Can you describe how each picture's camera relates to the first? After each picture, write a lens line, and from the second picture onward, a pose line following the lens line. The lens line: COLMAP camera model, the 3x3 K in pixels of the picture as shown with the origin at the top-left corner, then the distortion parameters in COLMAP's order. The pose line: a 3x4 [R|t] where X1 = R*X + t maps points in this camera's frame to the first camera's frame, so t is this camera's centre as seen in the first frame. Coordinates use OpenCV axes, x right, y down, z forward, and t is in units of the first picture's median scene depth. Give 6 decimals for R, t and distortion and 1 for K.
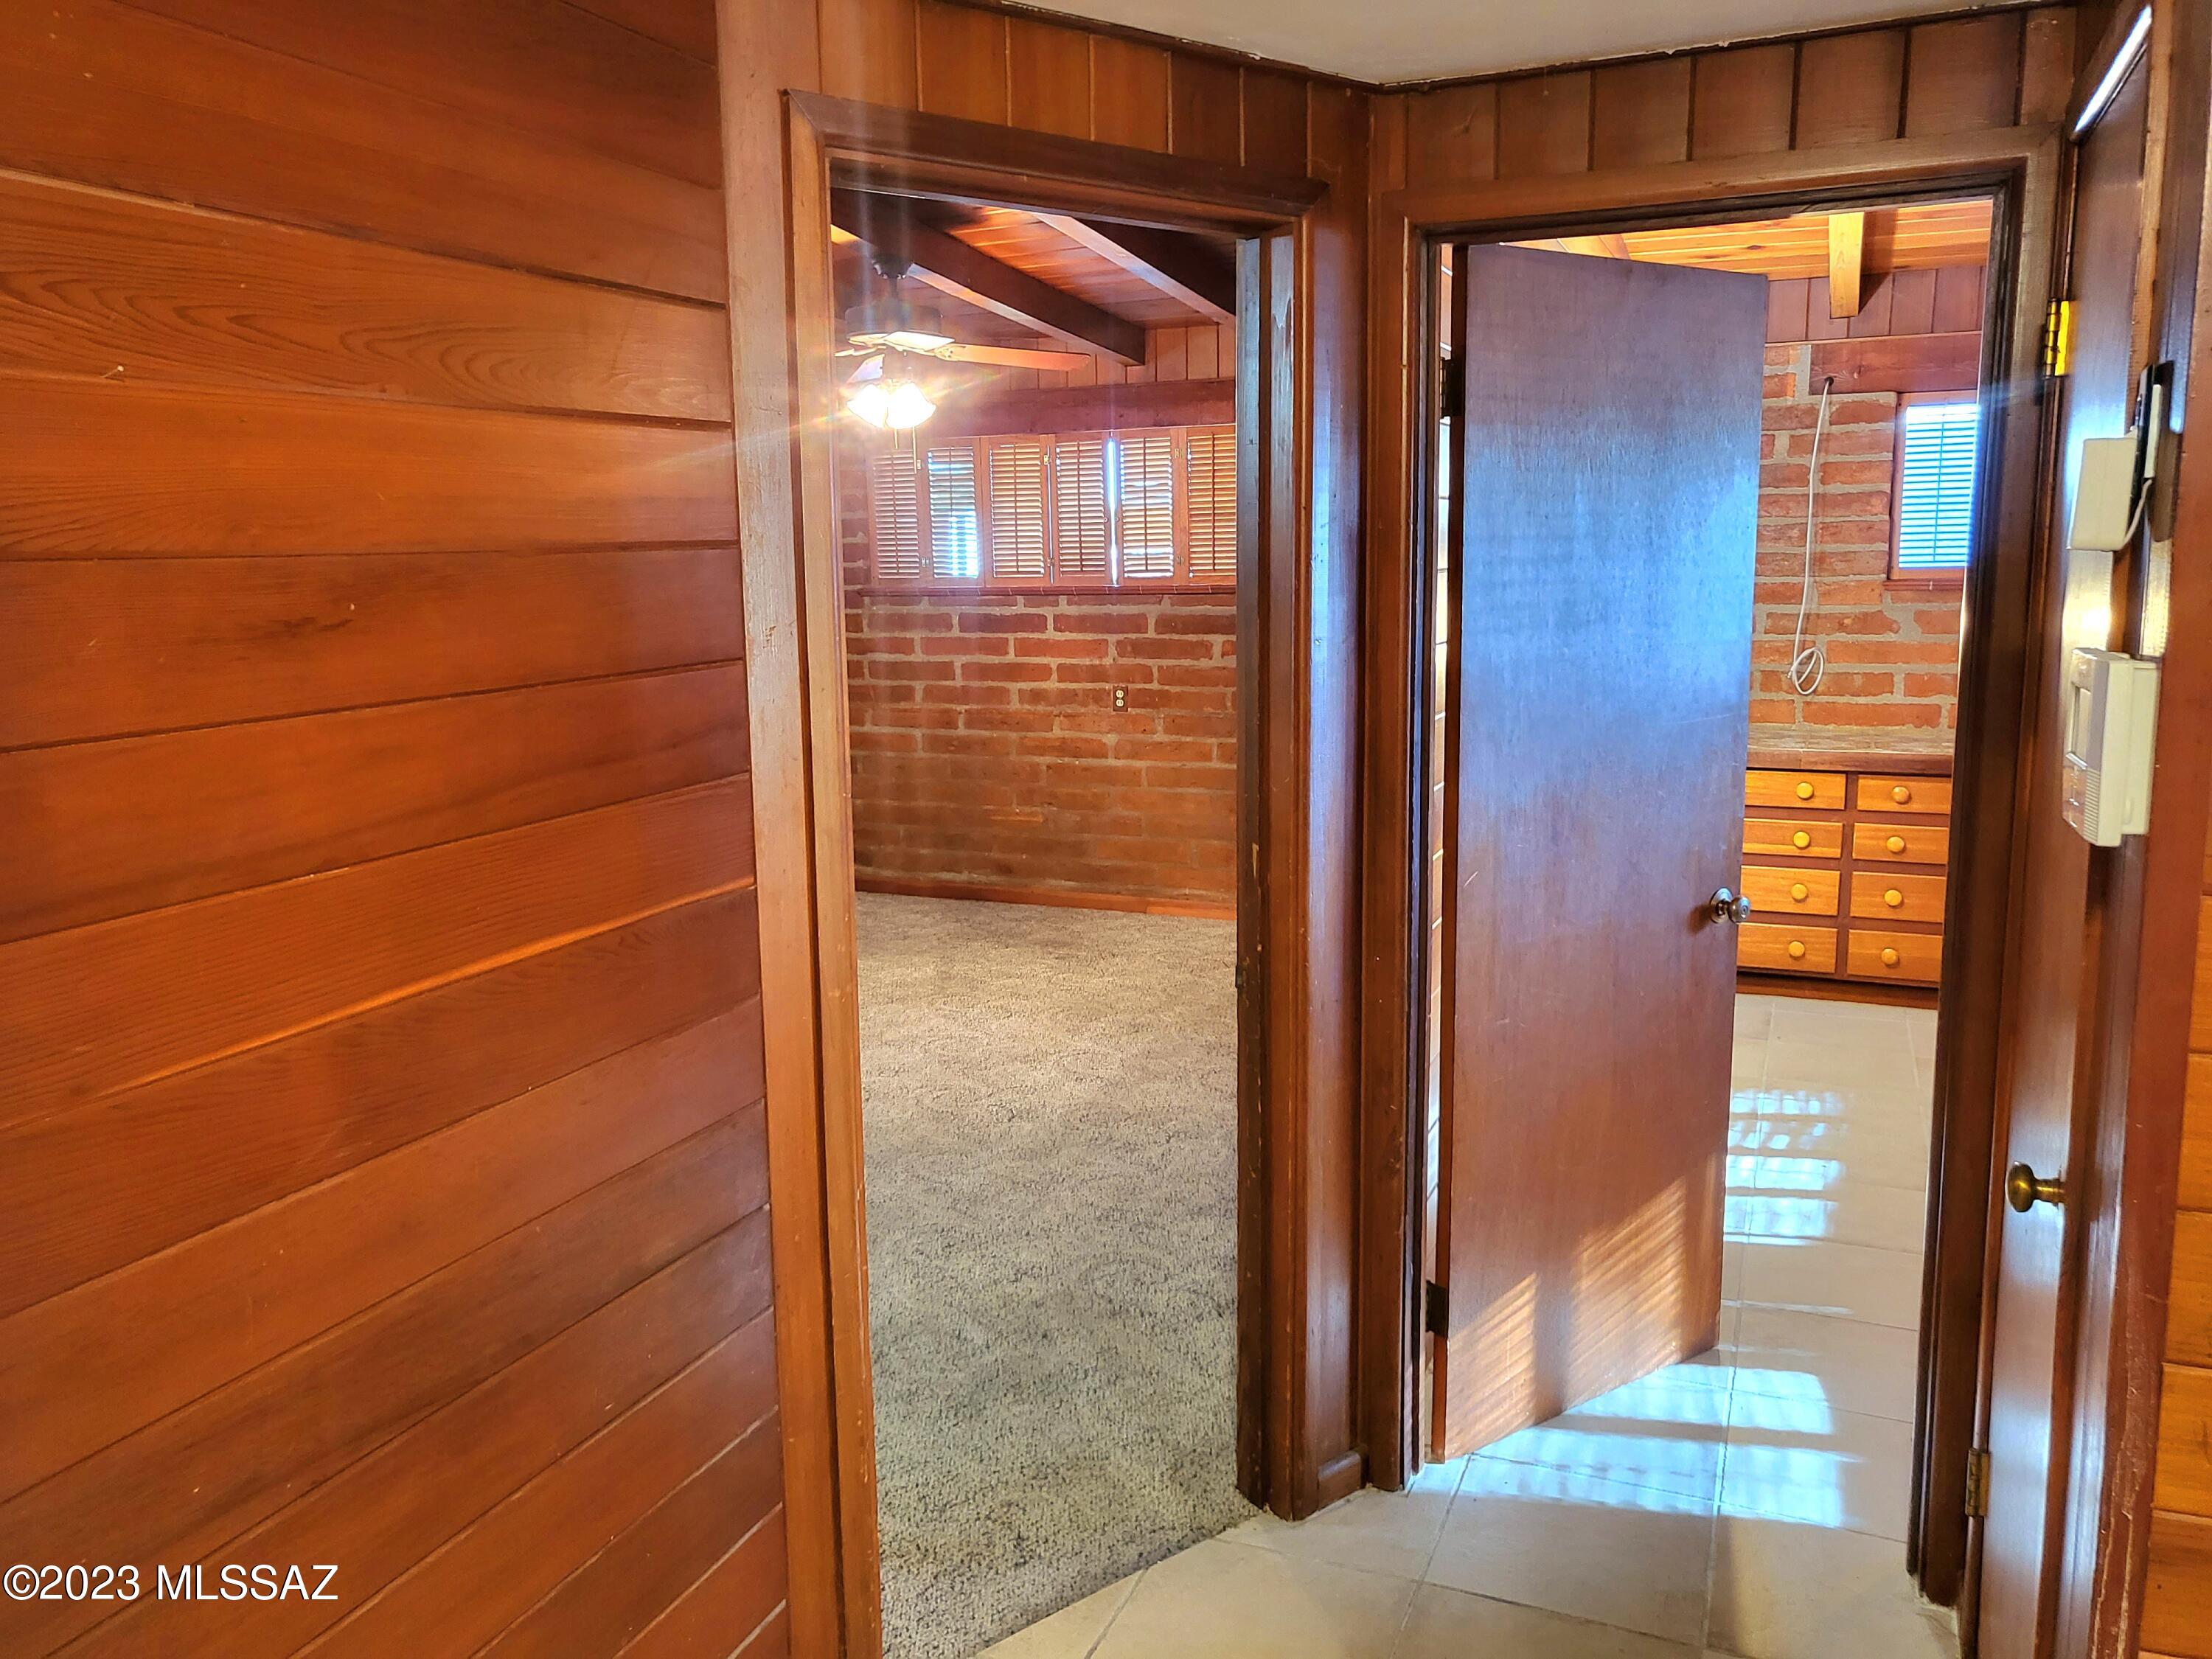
lens RADIAL K [[1724.5, 0, 1106.0], [0, 1724.5, 829.5], [0, 0, 1]] dist [-0.006407, 0.077108]
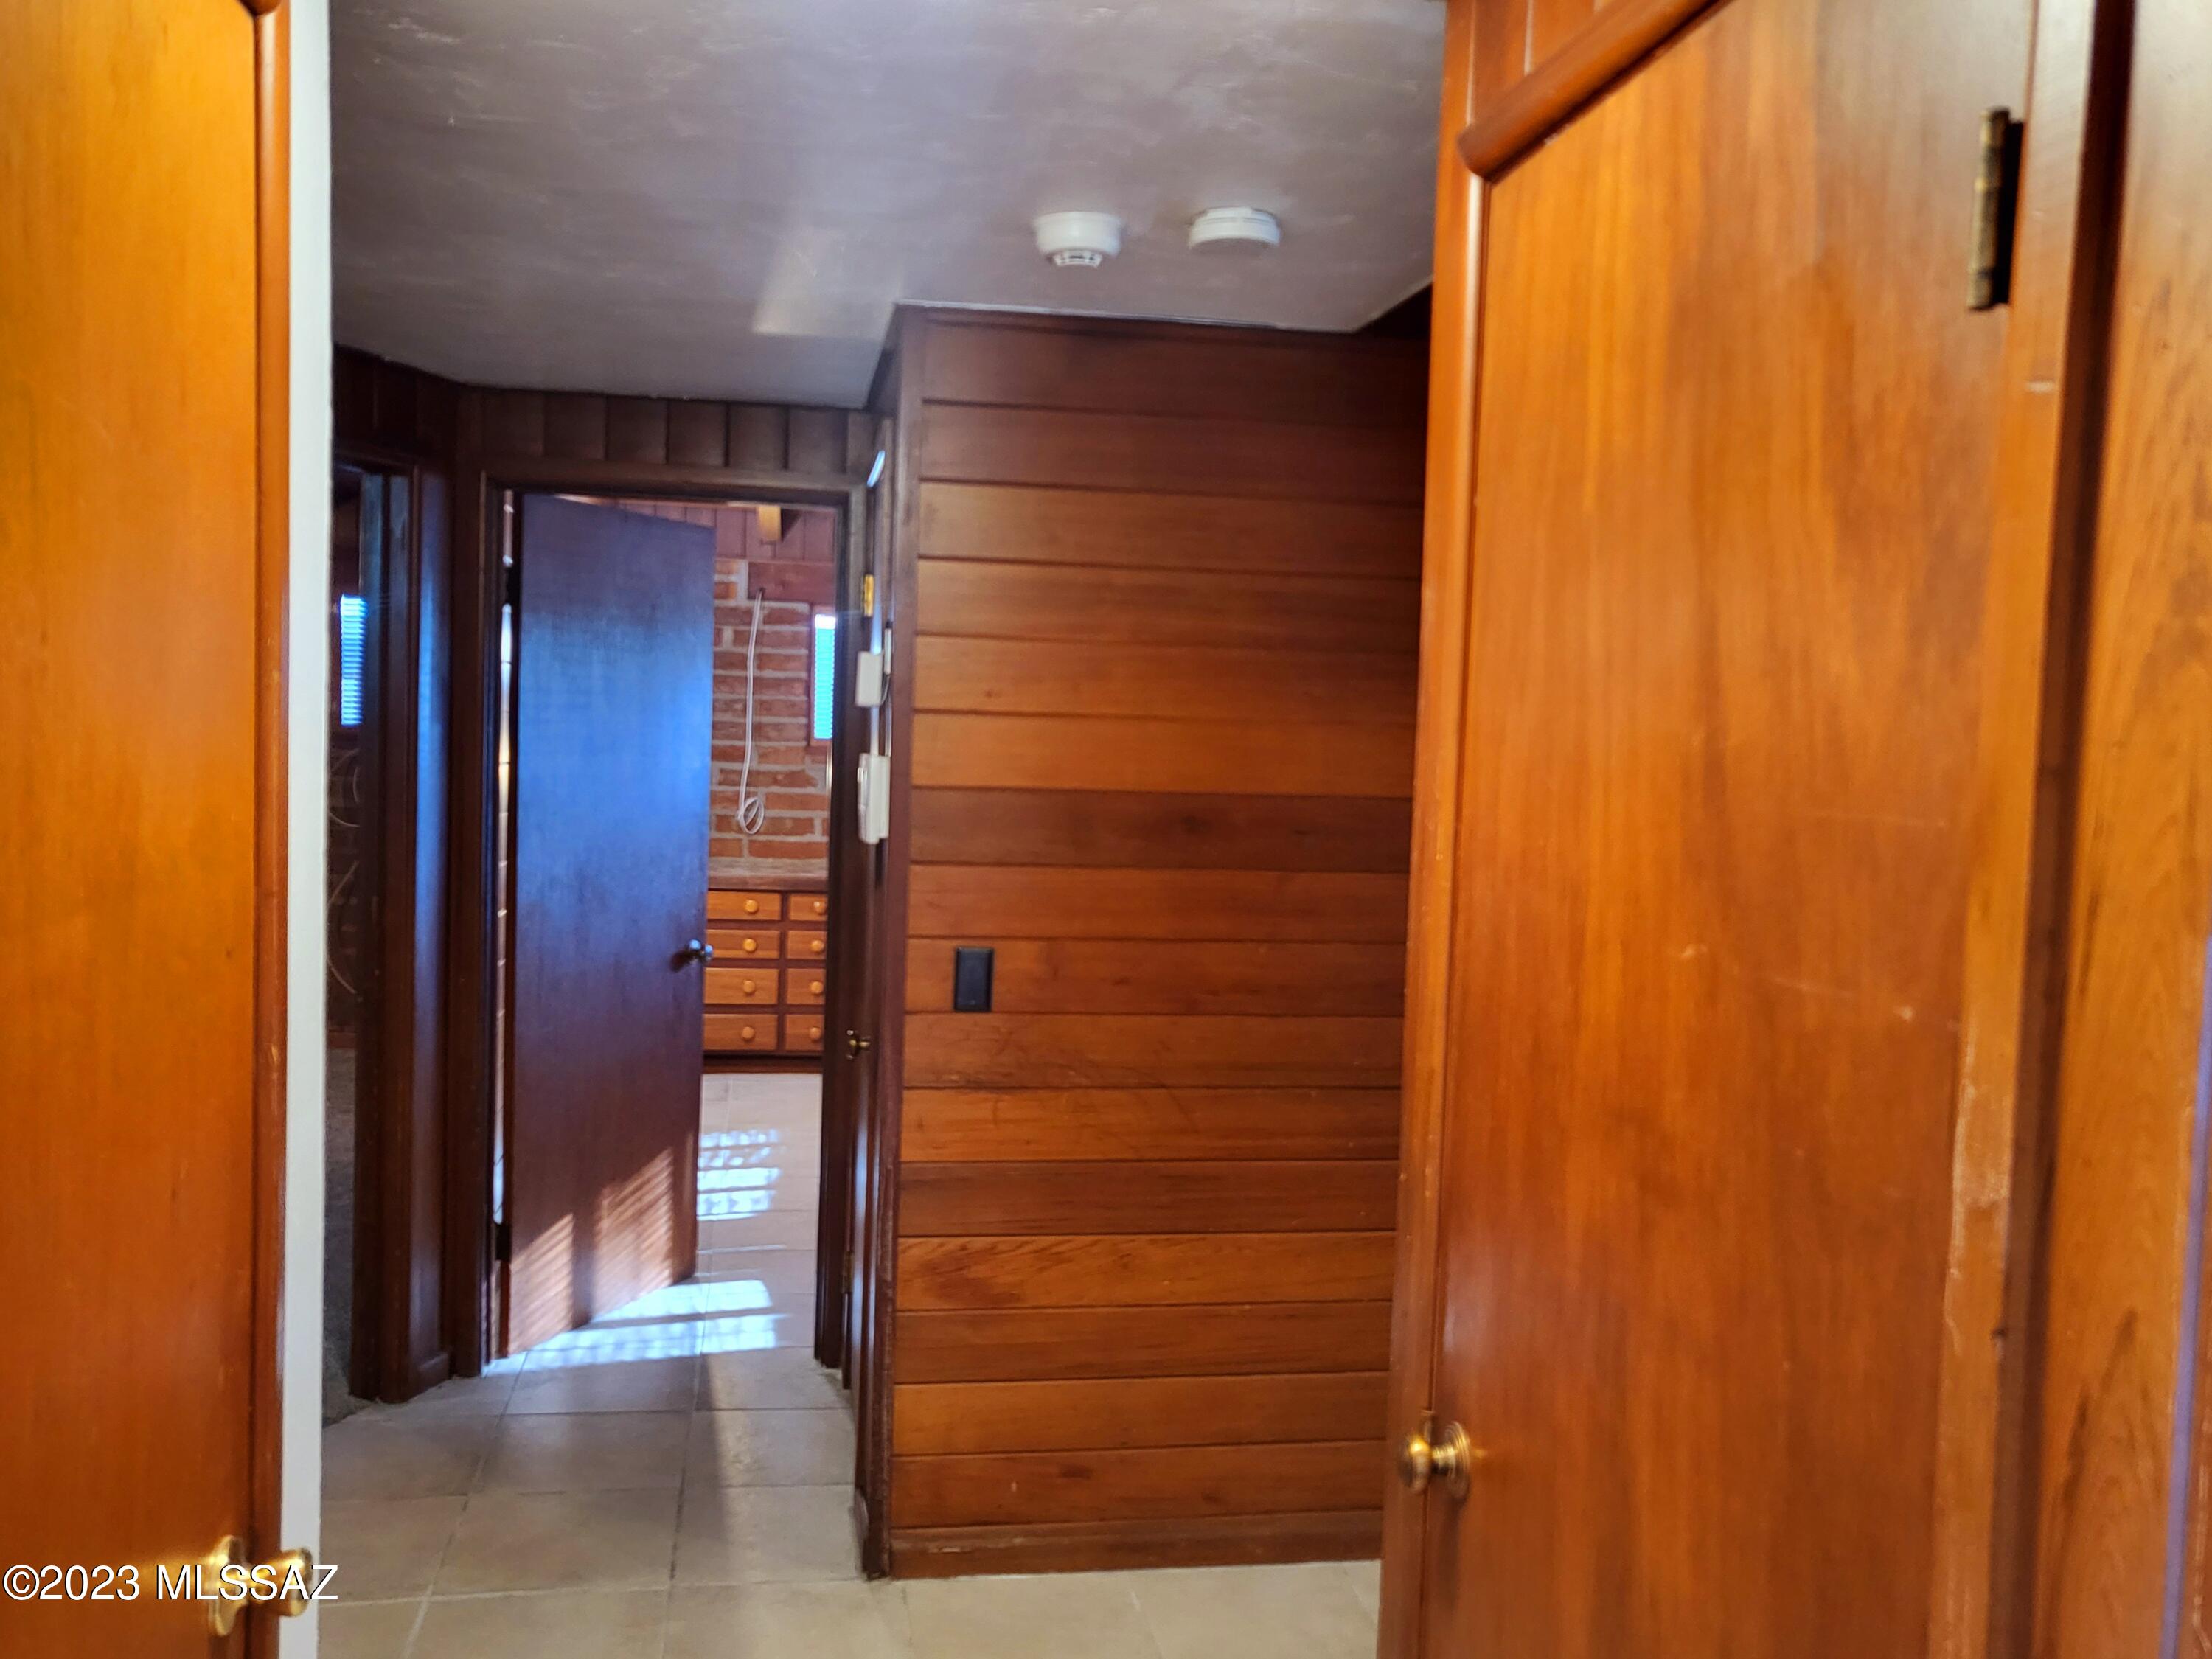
lens RADIAL K [[1888.1, 0, 1106.0], [0, 1888.1, 829.5], [0, 0, 1]] dist [-0.001072, -0.213962]
pose [[0.844528, 0.018080, 0.535206, -0.196825], [0.039422, 0.994619, -0.095806, 0.107138], [-0.534058, 0.102010, 0.839271, -0.515289]]
